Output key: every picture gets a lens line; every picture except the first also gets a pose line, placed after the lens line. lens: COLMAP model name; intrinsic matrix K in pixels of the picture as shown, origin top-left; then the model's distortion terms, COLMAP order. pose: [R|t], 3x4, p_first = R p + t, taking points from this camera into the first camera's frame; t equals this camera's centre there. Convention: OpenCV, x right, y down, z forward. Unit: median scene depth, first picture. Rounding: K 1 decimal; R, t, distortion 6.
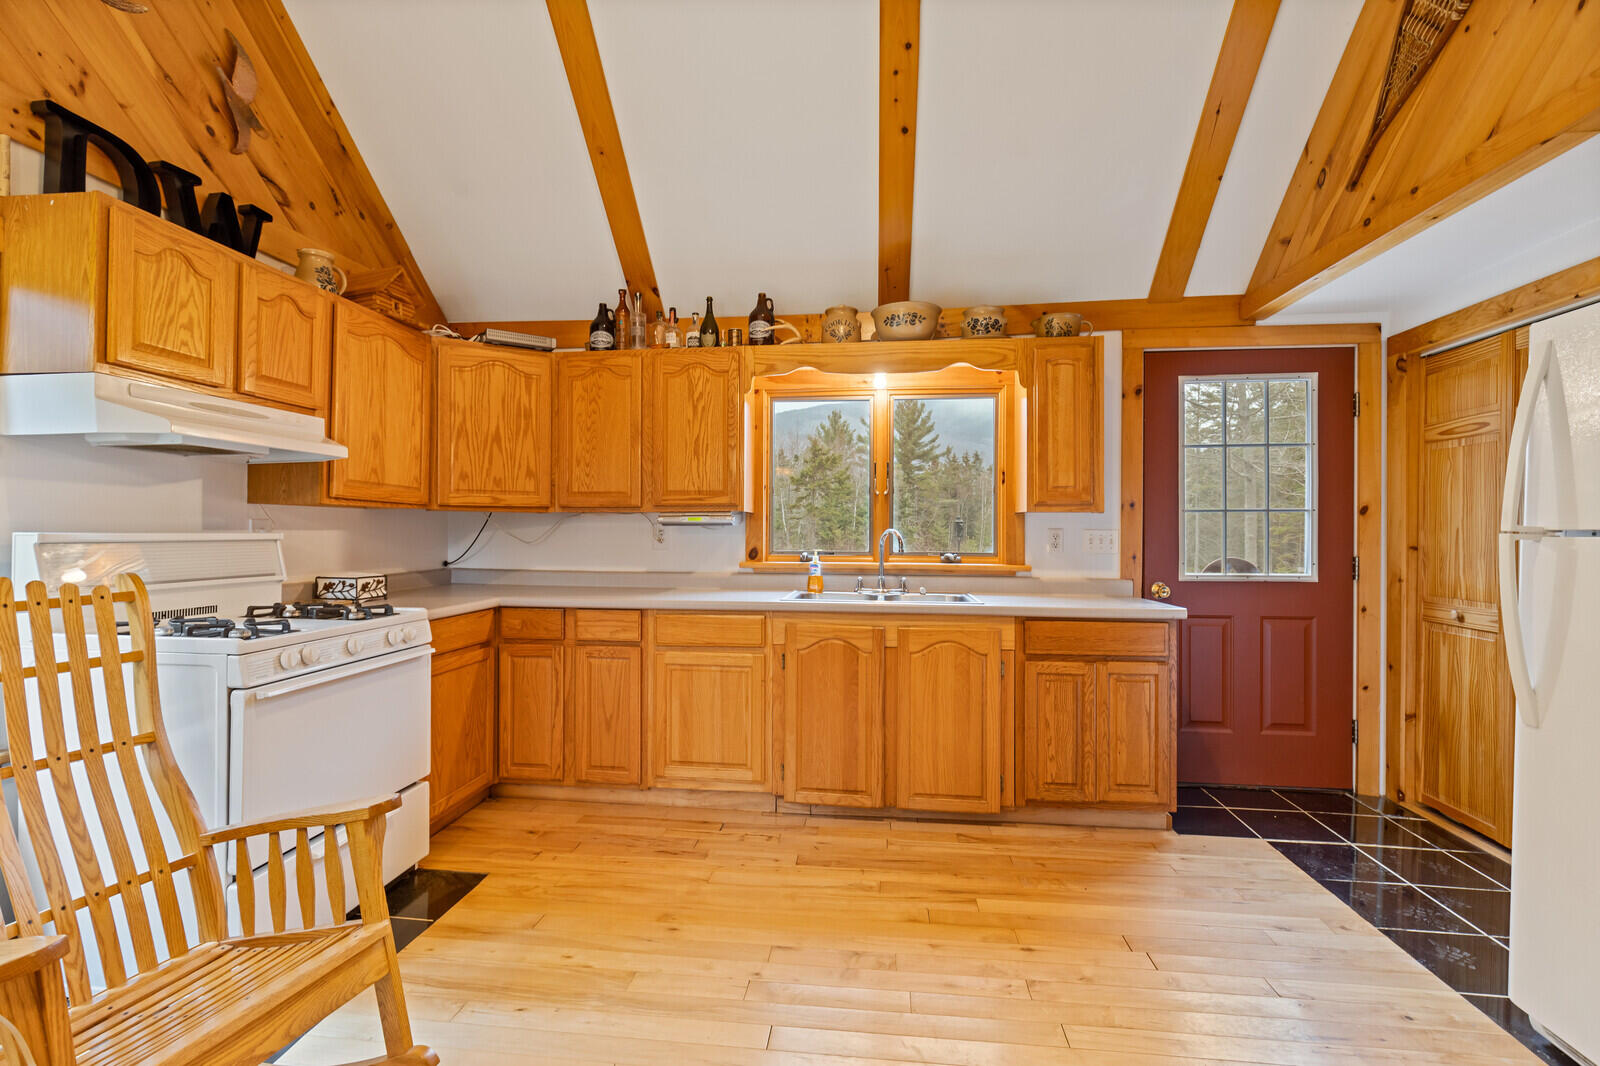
lens RADIAL K [[719.0, 0, 789.5], [0, 719.0, 526.7], [0, 0, 1]] dist [0.000153, -0.000339]
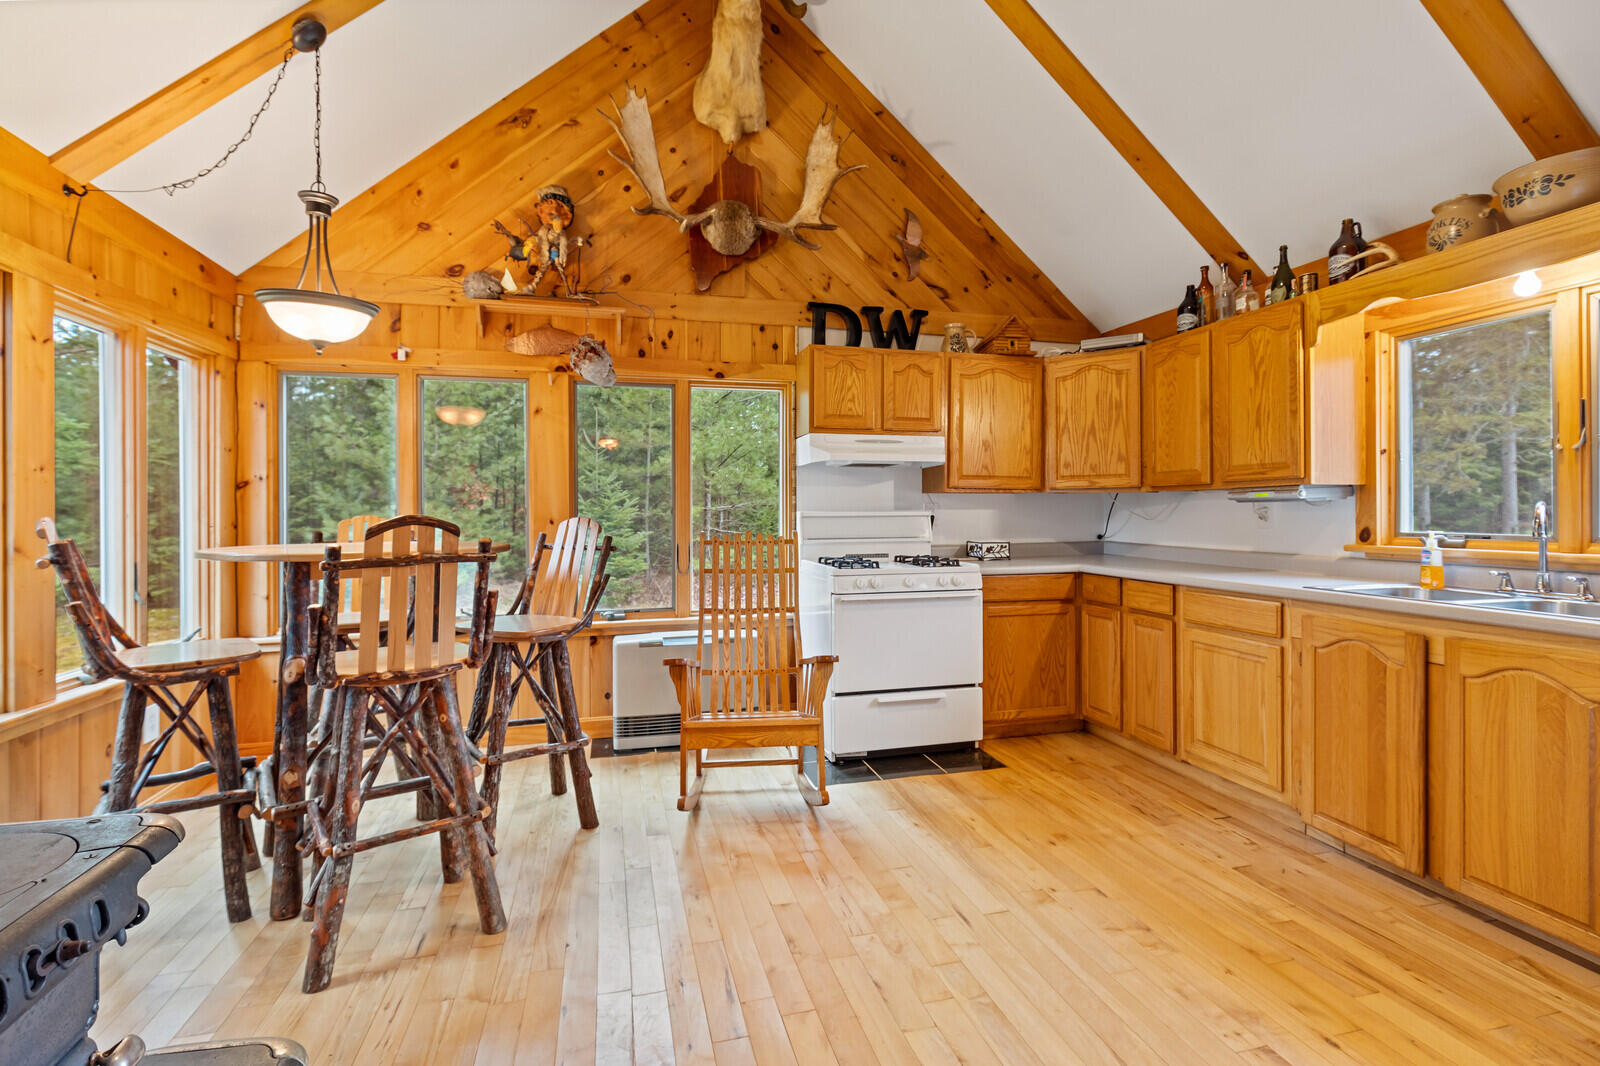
lens RADIAL K [[719.0, 0, 802.6], [0, 719.0, 510.4], [0, 0, 1]] dist [0.000153, -0.000339]
pose [[0.381730, -0.005332, -0.924258, 0.554201], [0.010379, 0.999945, -0.001482, 0.005047], [0.924216, -0.009027, 0.381765, 0.119593]]
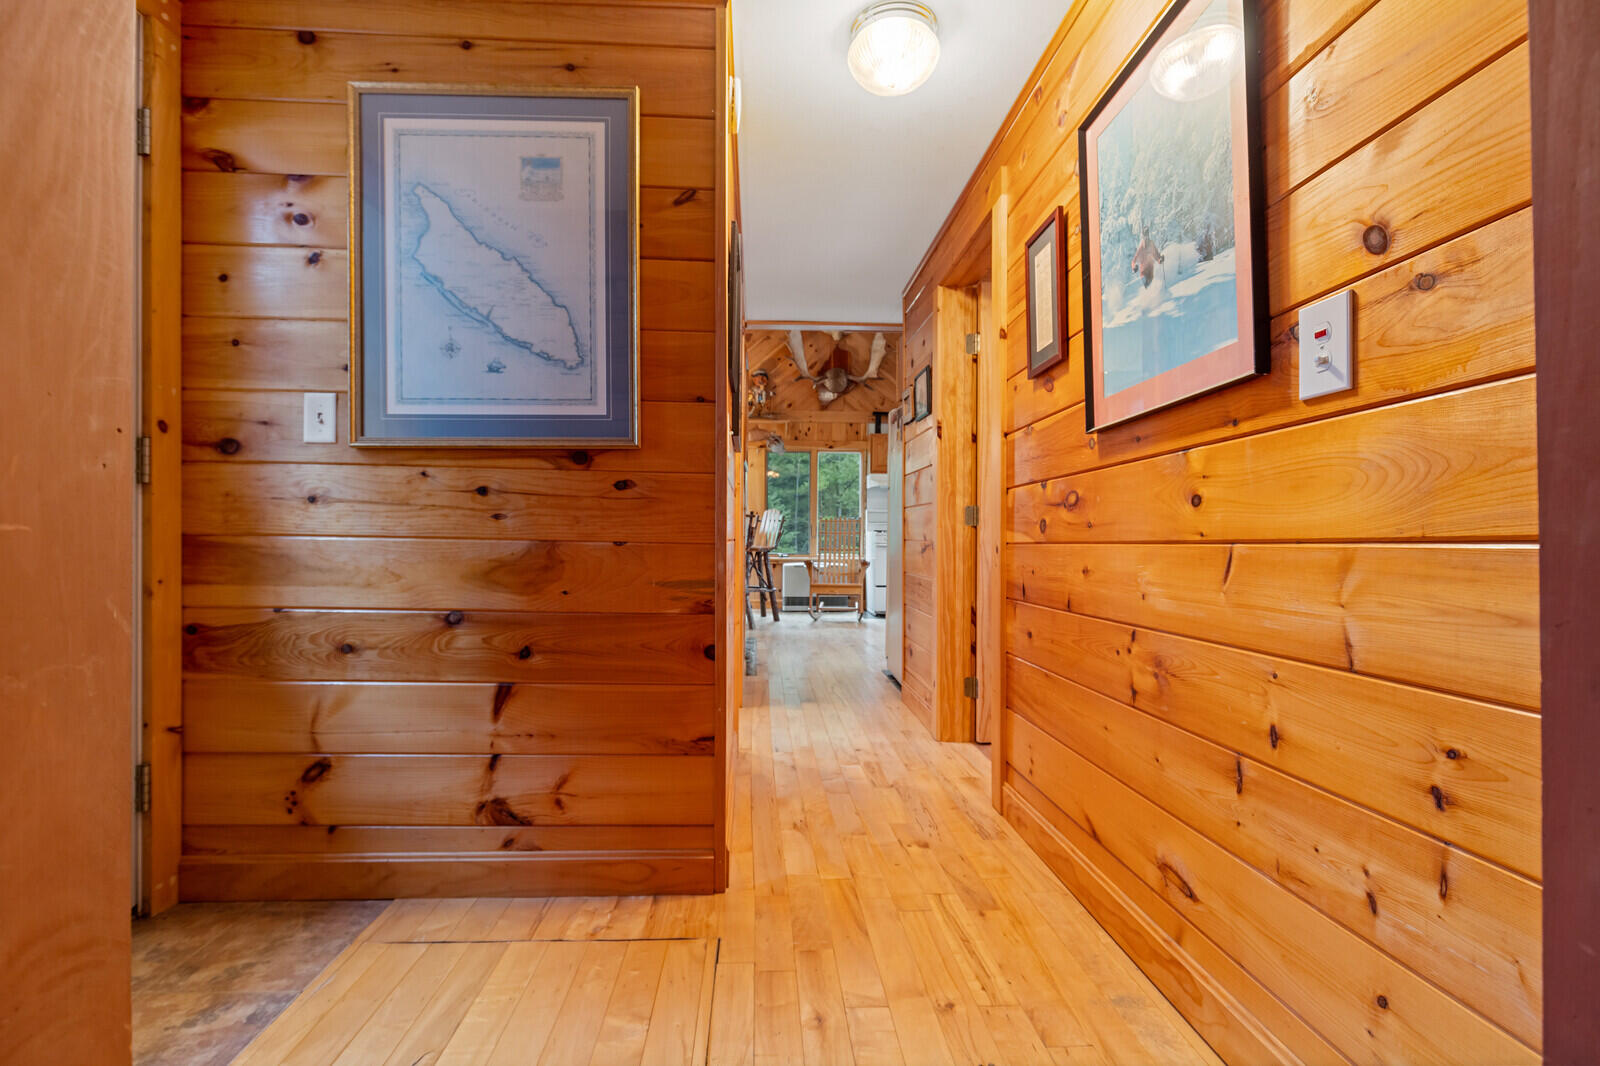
lens RADIAL K [[719.0, 0, 797.4], [0, 719.0, 533.1], [0, 0, 1]] dist [0.000153, -0.000339]
pose [[0.182886, -0.002393, -0.983131, 2.059849], [0.001457, 0.999997, -0.002163, 0.102195], [0.983133, -0.001037, 0.182889, -0.170098]]
